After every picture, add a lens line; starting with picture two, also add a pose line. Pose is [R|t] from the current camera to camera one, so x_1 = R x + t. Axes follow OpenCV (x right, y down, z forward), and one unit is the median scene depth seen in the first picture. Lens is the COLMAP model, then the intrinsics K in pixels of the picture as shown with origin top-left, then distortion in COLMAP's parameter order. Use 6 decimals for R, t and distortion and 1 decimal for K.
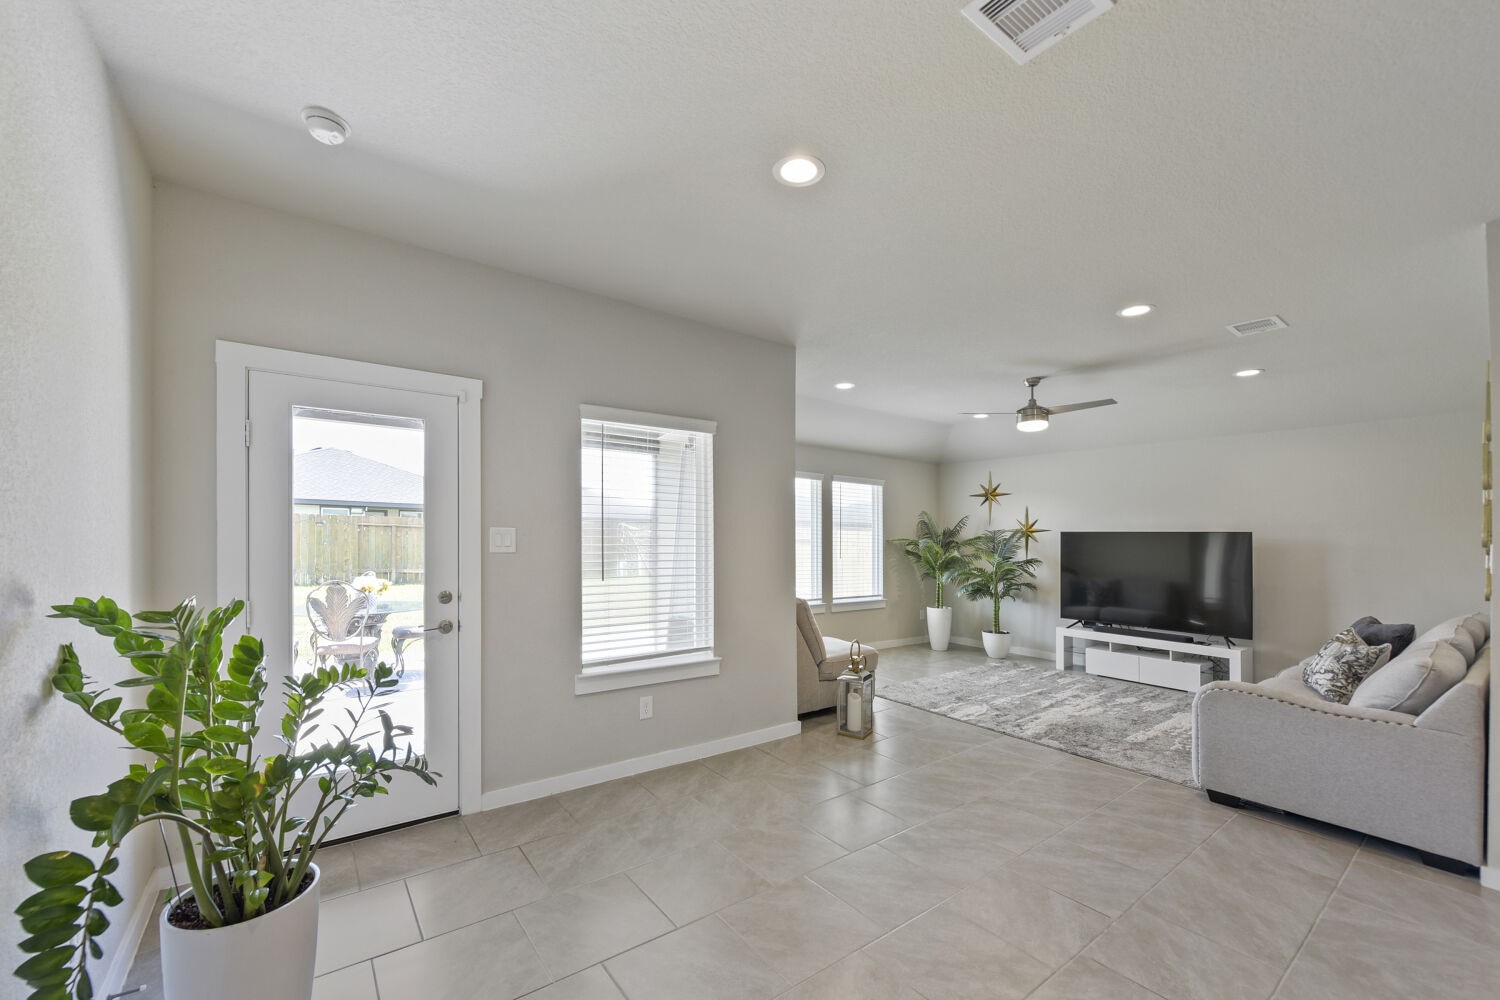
lens RADIAL K [[591.6, 0, 737.5], [0, 591.6, 504.8], [0, 0, 1]] dist [-0.008498, -0.000997]
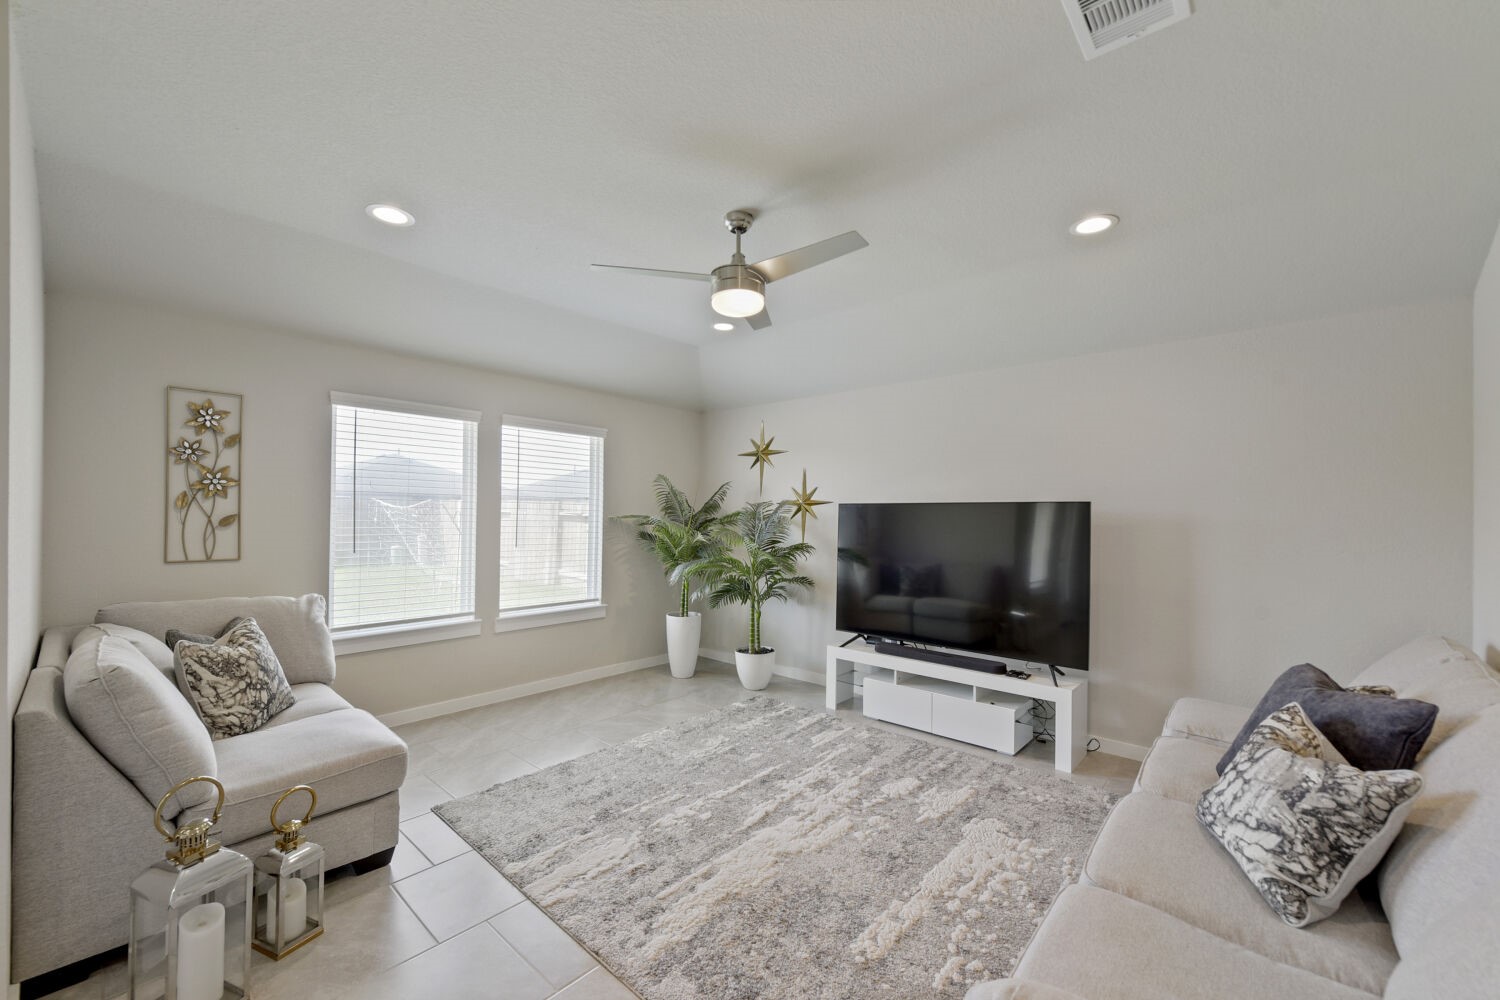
lens RADIAL K [[591.6, 0, 724.0], [0, 591.6, 501.6], [0, 0, 1]] dist [-0.008498, -0.000997]
pose [[0.983336, -0.003174, 0.181768, 0.347225], [-0.002810, 0.999463, 0.032654, 0.025618], [-0.181774, -0.032621, 0.982799, 0.418891]]
